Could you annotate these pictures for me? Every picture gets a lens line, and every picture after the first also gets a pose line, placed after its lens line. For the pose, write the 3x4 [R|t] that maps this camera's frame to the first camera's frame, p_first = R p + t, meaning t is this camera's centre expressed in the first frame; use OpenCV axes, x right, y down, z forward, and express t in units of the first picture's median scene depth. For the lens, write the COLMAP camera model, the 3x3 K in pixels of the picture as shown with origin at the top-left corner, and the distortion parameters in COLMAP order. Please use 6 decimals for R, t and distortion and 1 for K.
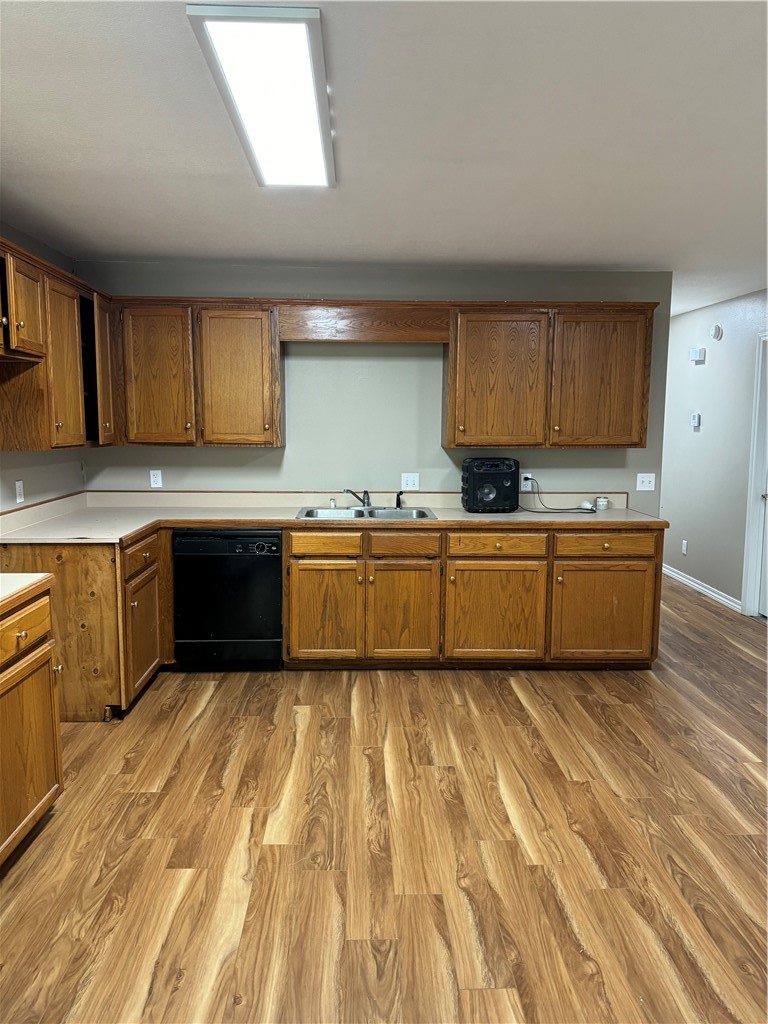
lens RADIAL K [[722.0, 0, 378.5], [0, 722.0, 509.1], [0, 0, 1]] dist [0.061334, -0.078894]
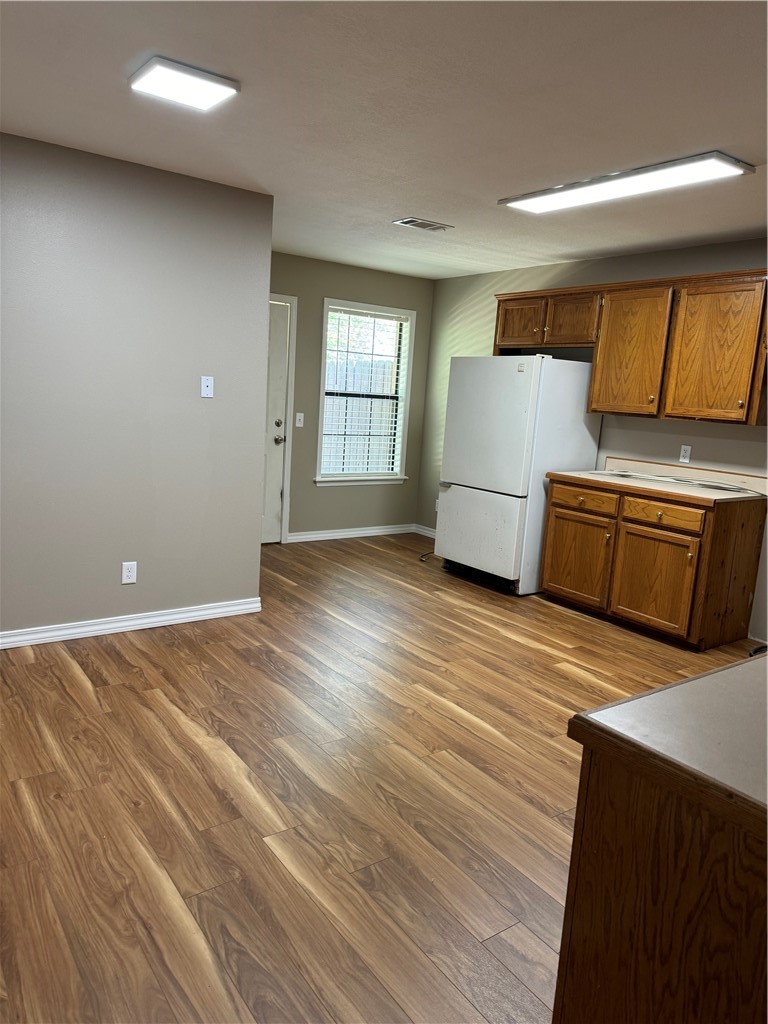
lens RADIAL K [[722.0, 0, 378.5], [0, 722.0, 509.1], [0, 0, 1]] dist [0.061334, -0.078894]
pose [[-0.830926, 0.038189, -0.555070, 0.760126], [-0.130111, 0.956642, 0.260589, -0.153081], [0.540955, 0.288751, -0.789930, 1.428851]]
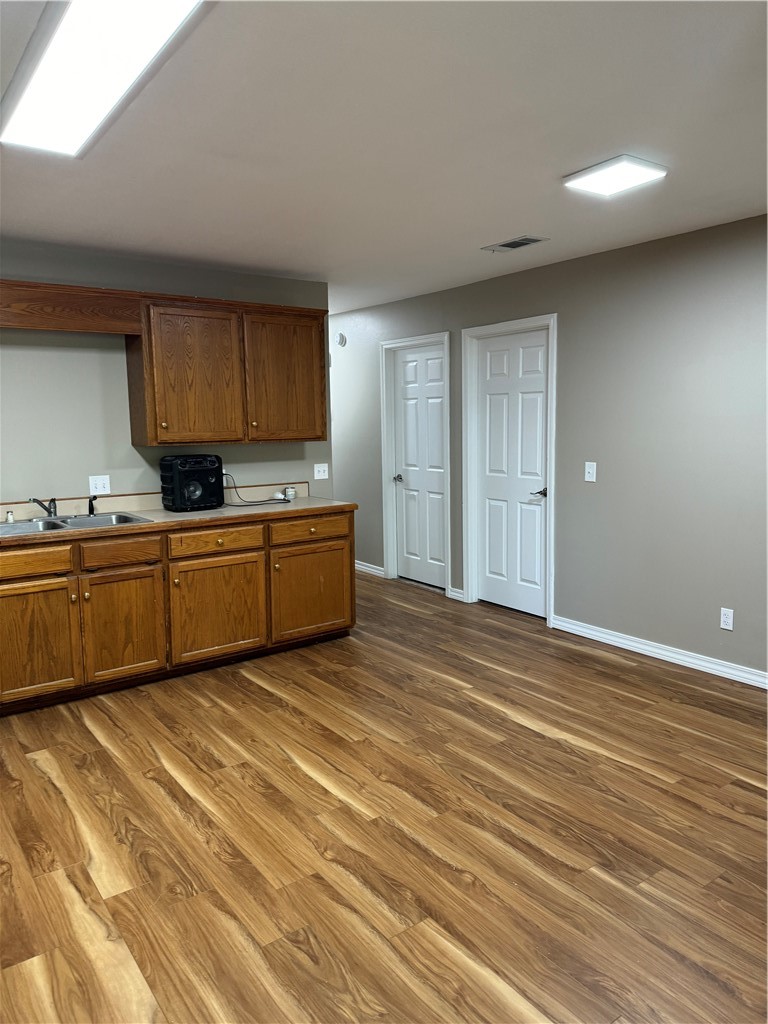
lens RADIAL K [[722.0, 0, 378.5], [0, 722.0, 509.1], [0, 0, 1]] dist [0.061334, -0.078894]
pose [[0.827150, -0.089492, 0.554810, -0.246818], [0.088720, 0.995654, 0.028330, -0.003955], [-0.554934, 0.025789, 0.831494, 0.052843]]
